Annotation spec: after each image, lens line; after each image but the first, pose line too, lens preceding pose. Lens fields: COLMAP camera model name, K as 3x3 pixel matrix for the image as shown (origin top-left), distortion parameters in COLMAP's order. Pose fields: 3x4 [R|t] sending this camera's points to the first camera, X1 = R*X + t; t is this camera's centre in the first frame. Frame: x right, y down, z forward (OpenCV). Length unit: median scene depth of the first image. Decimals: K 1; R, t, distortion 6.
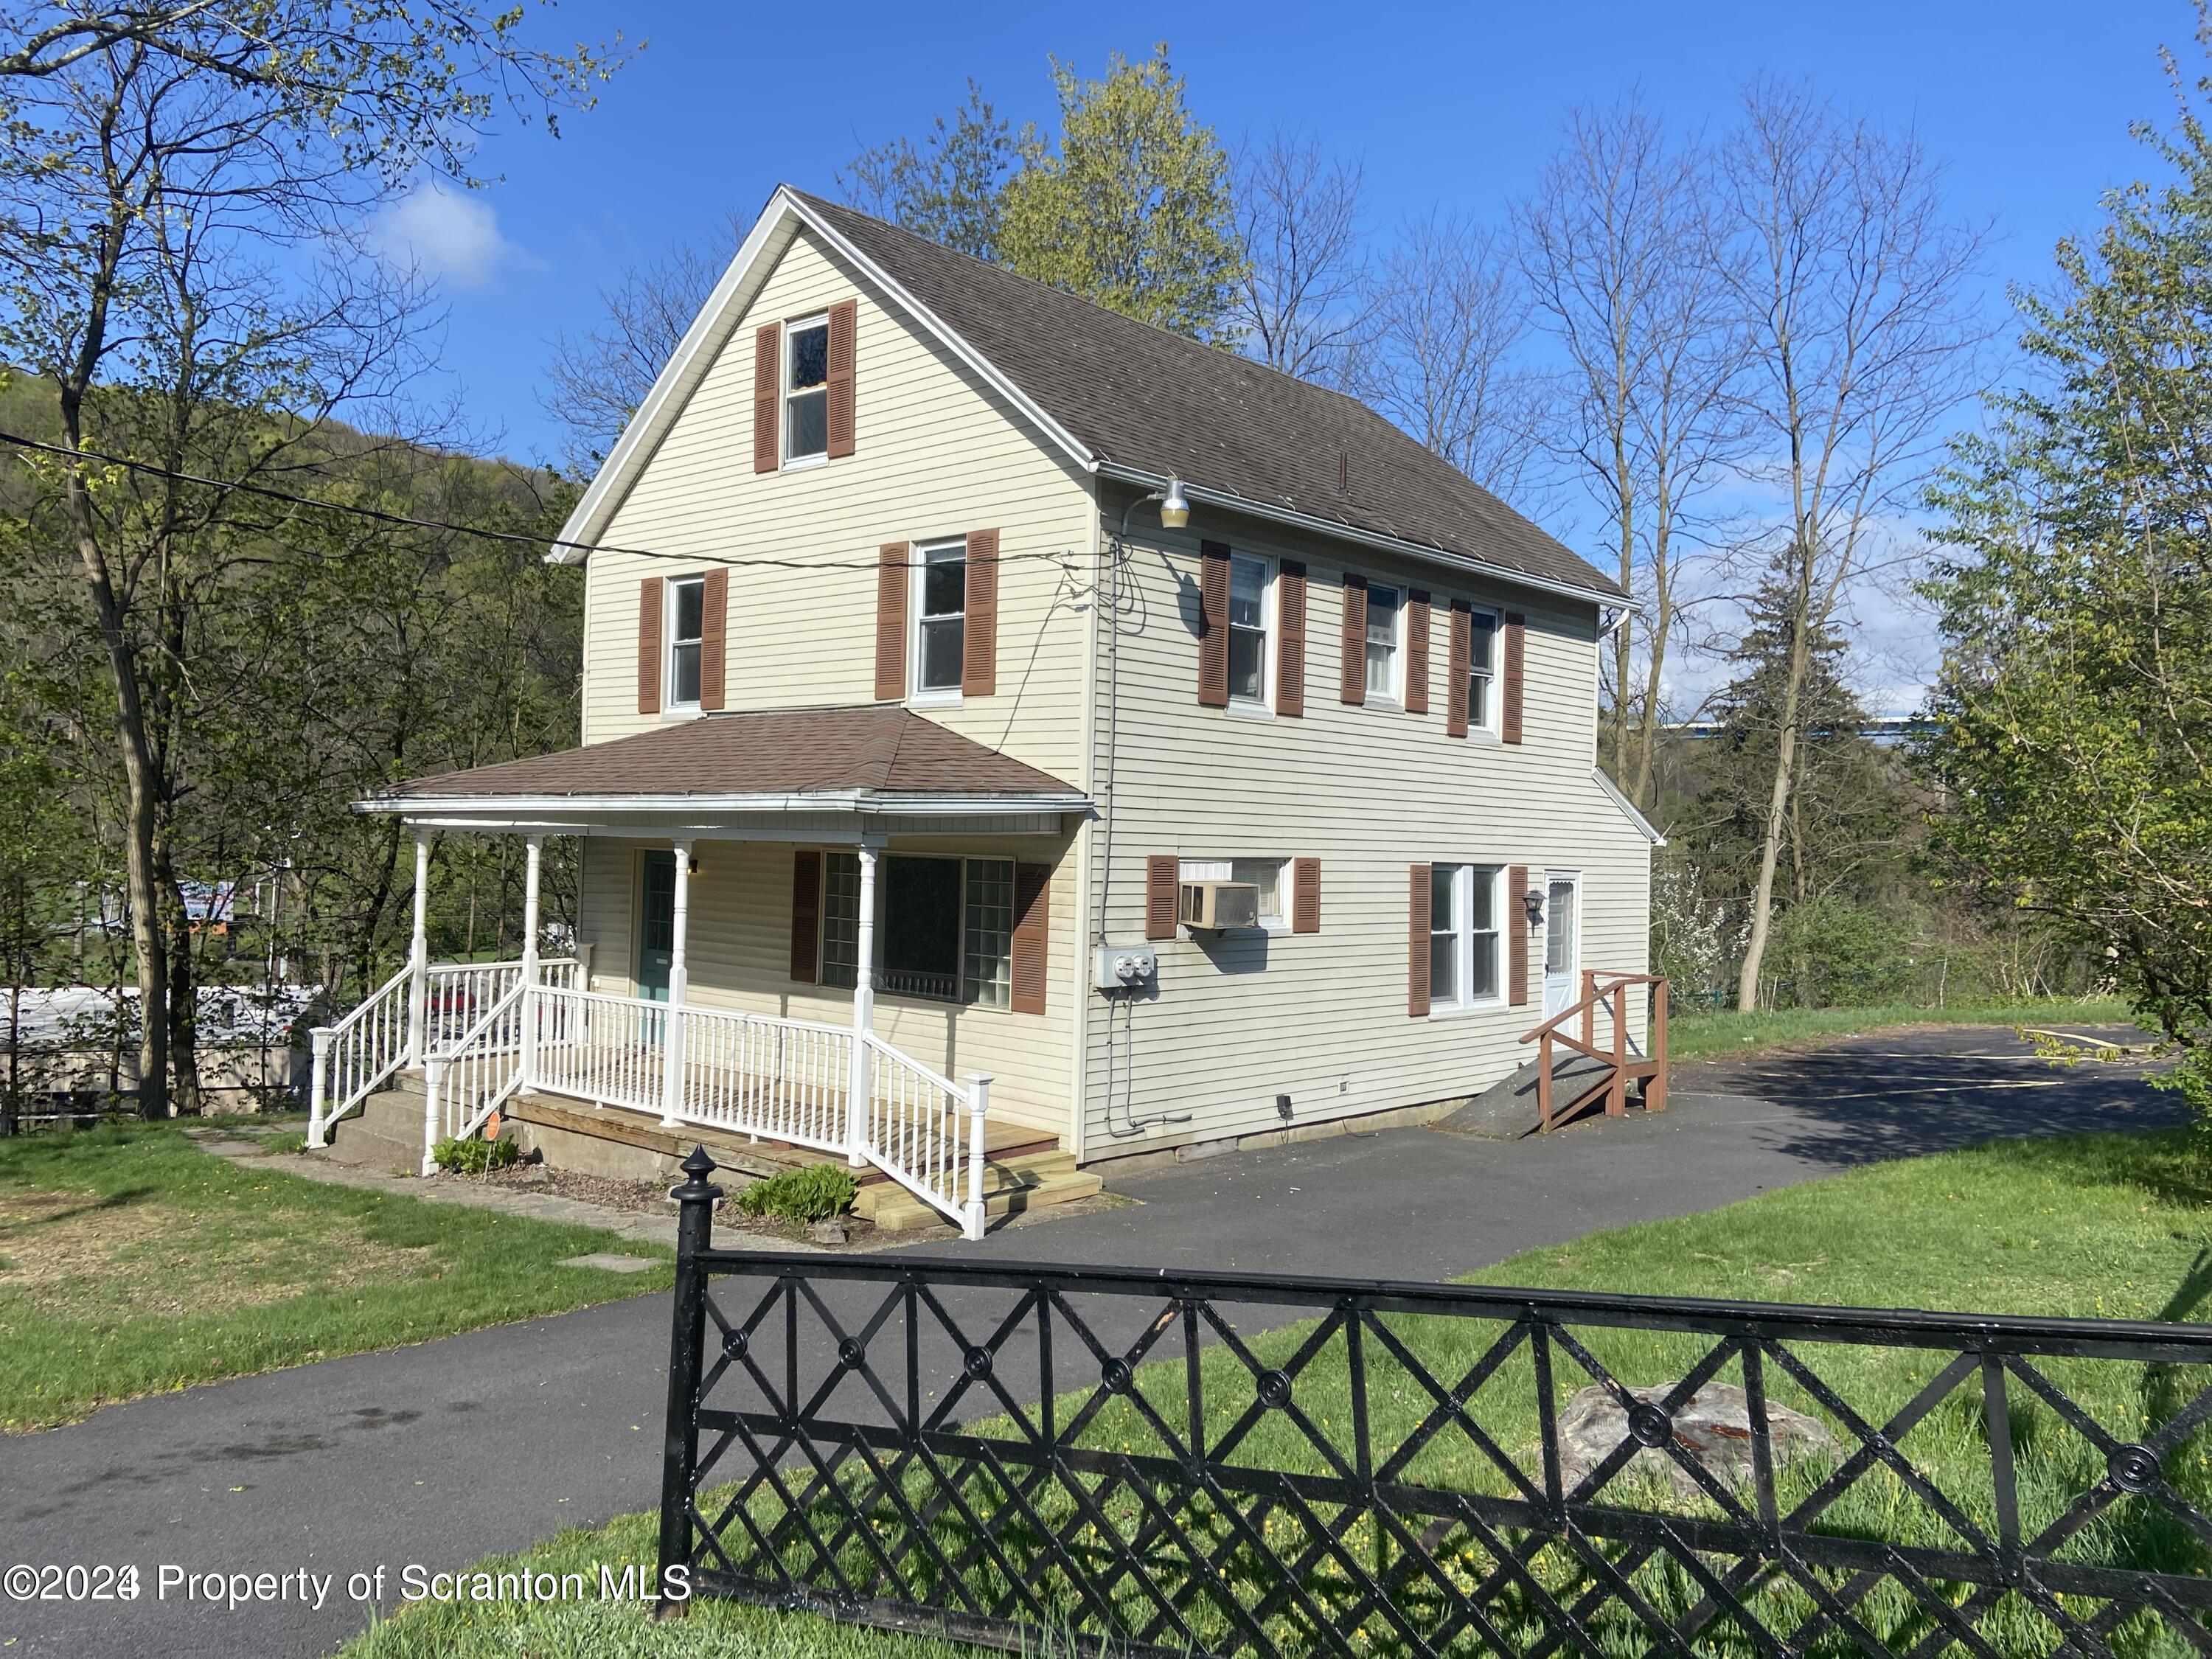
lens RADIAL K [[1648.5, 0, 1106.0], [0, 1648.5, 829.5], [0, 0, 1]] dist [0.115337, -0.136394]
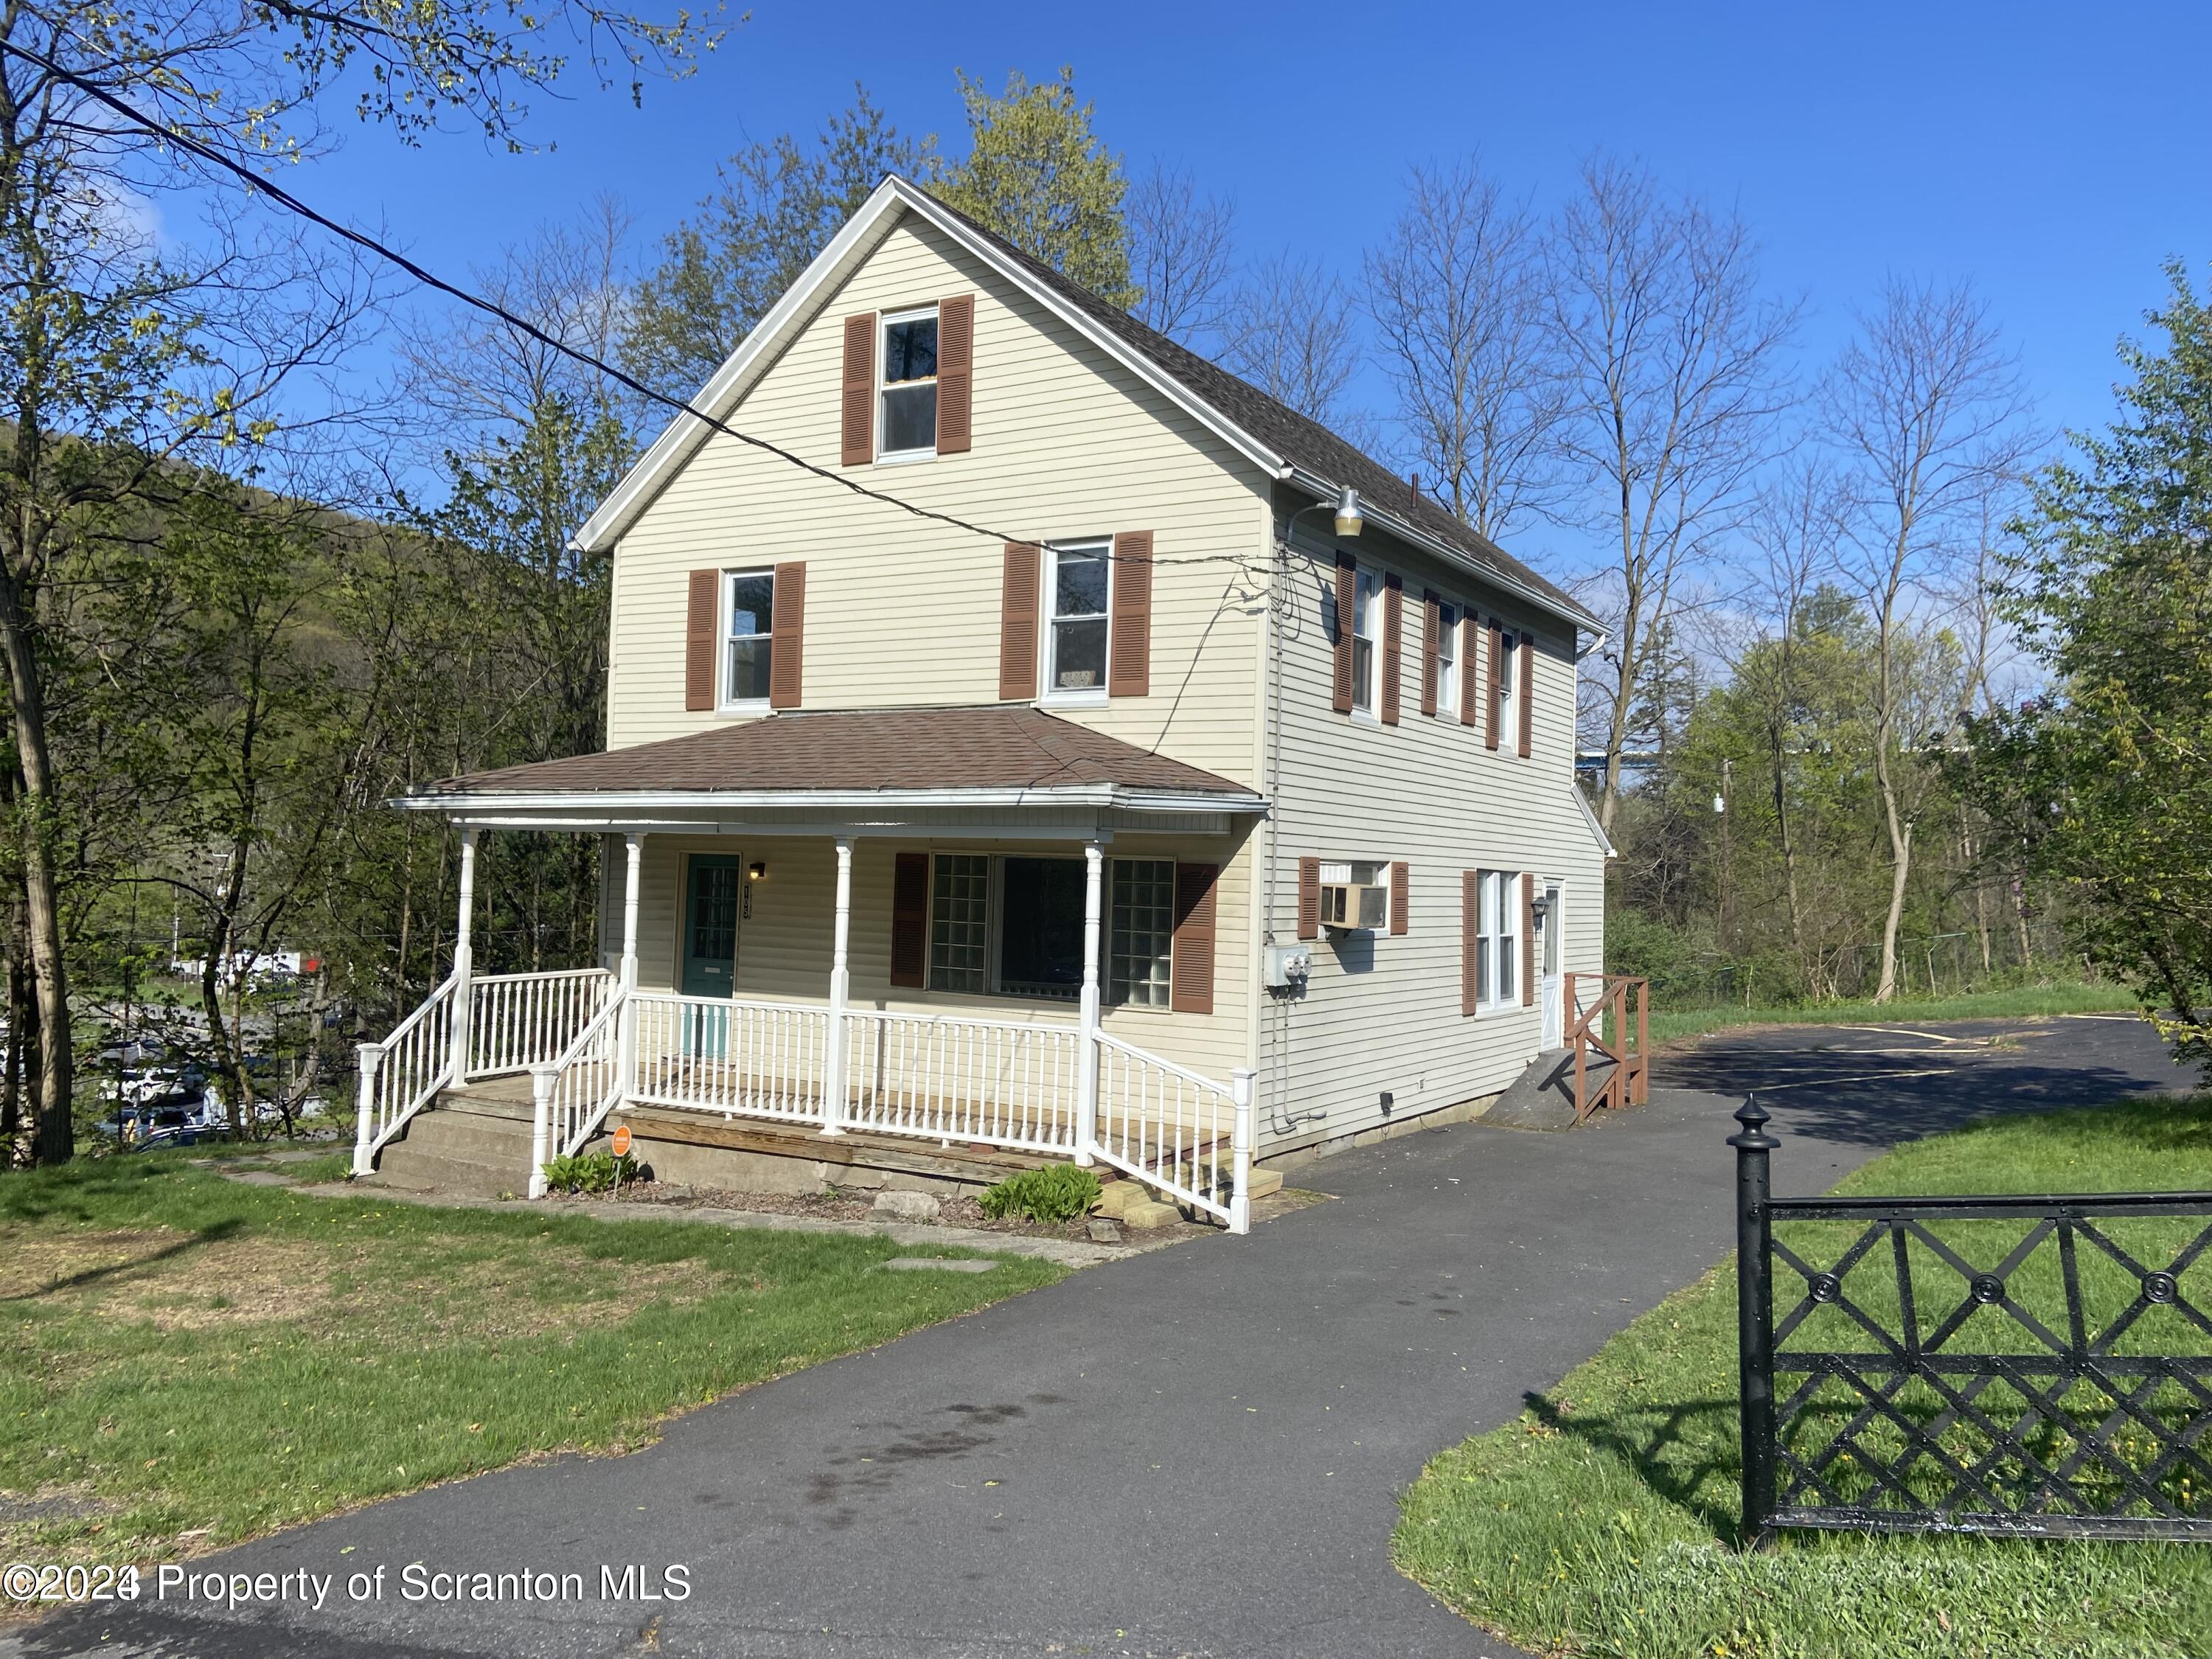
lens RADIAL K [[1648.5, 0, 1106.0], [0, 1648.5, 829.5], [0, 0, 1]] dist [0.115337, -0.136394]
pose [[0.980841, 0.007890, 0.194648, -0.266530], [-0.004908, 0.999863, -0.015795, 0.014414], [-0.194746, 0.014537, 0.980746, 0.021492]]
